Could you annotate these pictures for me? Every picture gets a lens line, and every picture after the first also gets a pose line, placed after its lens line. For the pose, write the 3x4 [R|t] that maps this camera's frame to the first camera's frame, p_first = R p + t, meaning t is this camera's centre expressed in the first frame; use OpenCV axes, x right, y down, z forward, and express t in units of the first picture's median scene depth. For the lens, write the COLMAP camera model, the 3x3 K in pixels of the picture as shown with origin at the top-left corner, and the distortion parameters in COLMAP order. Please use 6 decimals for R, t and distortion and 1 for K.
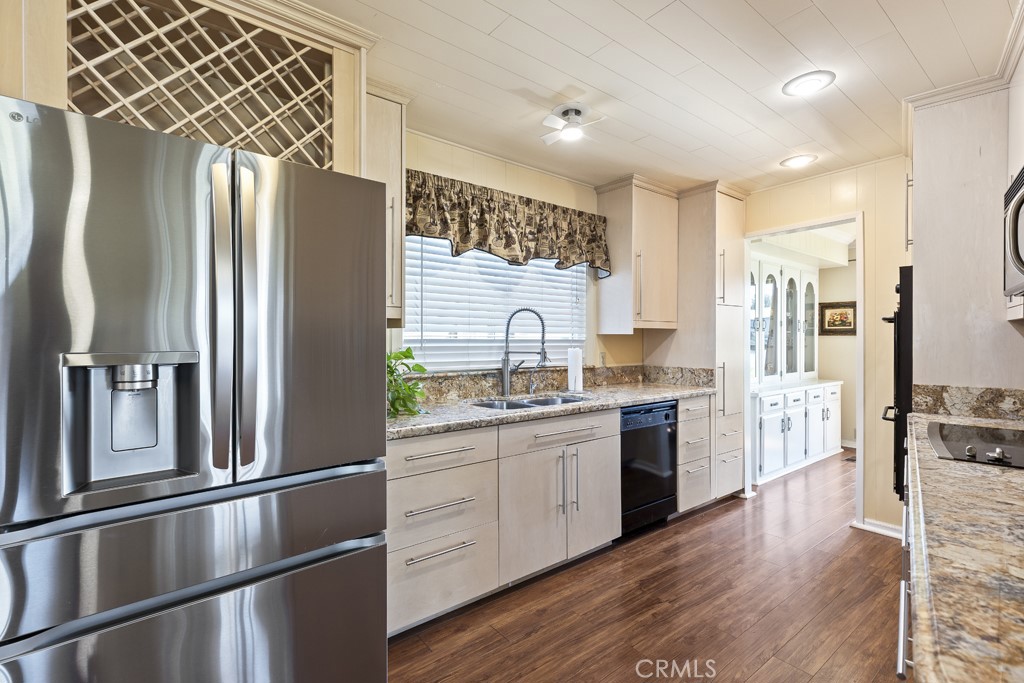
lens RADIAL K [[462.0, 0, 508.2], [0, 462.0, 340.3], [0, 0, 1]] dist [0.004737, 0.001001]
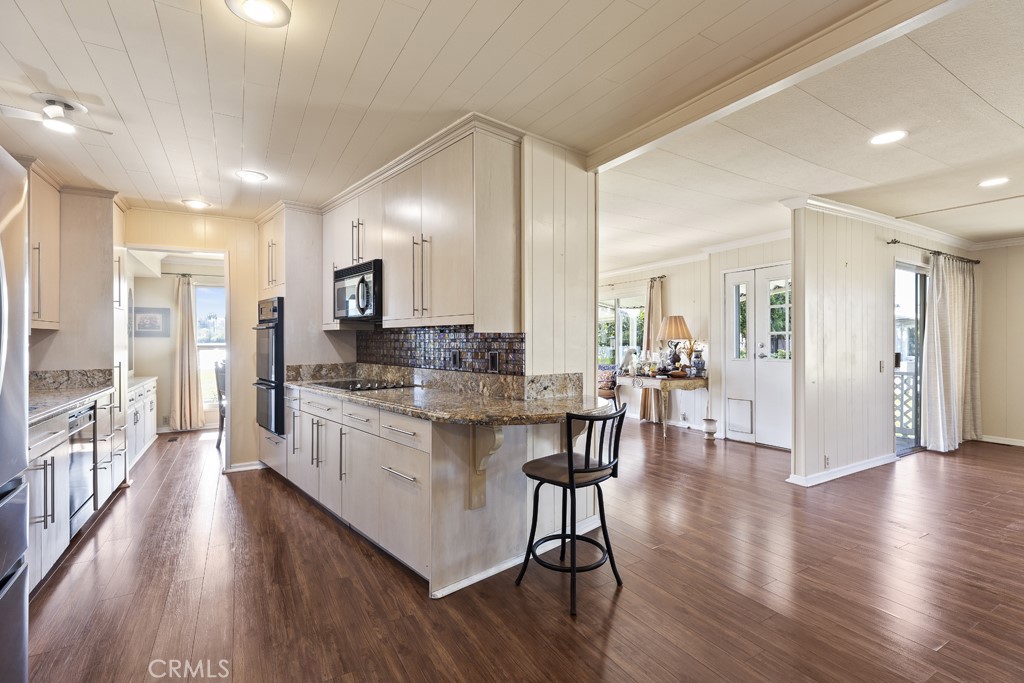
lens RADIAL K [[462.0, 0, 506.2], [0, 462.0, 340.1], [0, 0, 1]] dist [0.004737, 0.001001]
pose [[0.124009, -0.003302, 0.992276, -0.557623], [0.006907, 0.999973, 0.002464, 0.000675], [-0.992257, 0.006548, 0.124029, -0.025343]]
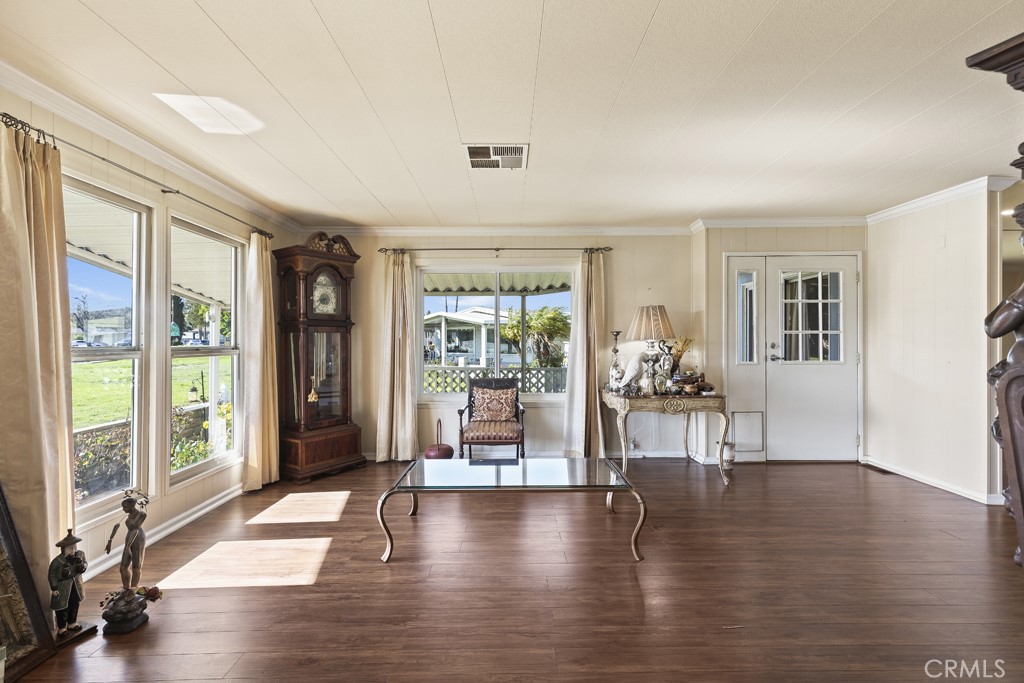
lens RADIAL K [[462.0, 0, 541.6], [0, 462.0, 341.0], [0, 0, 1]] dist [0.004737, 0.001001]
pose [[-0.803172, -0.010060, 0.595663, 1.105287], [0.001767, 0.999813, 0.019268, -0.013857], [-0.595745, 0.016528, -0.803004, 0.933340]]
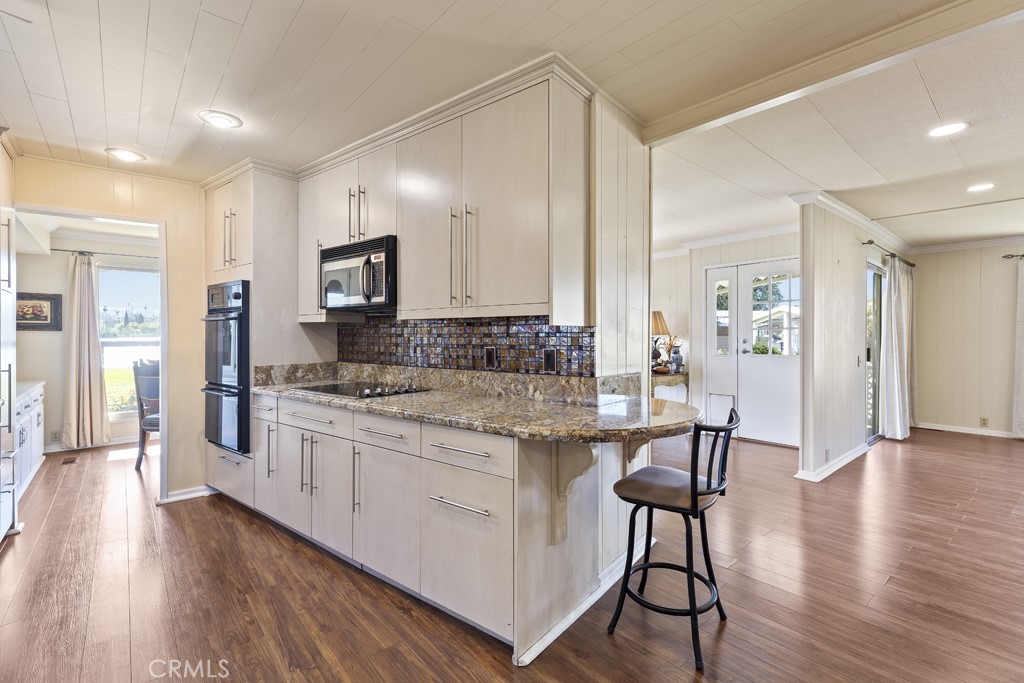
lens RADIAL K [[462.0, 0, 515.8], [0, 462.0, 336.0], [0, 0, 1]] dist [0.004737, 0.001001]
pose [[-0.056203, -0.003604, 0.998413, -0.413276], [0.004737, 0.999981, 0.003876, 0.001630], [-0.998408, 0.004948, -0.056185, 0.220598]]
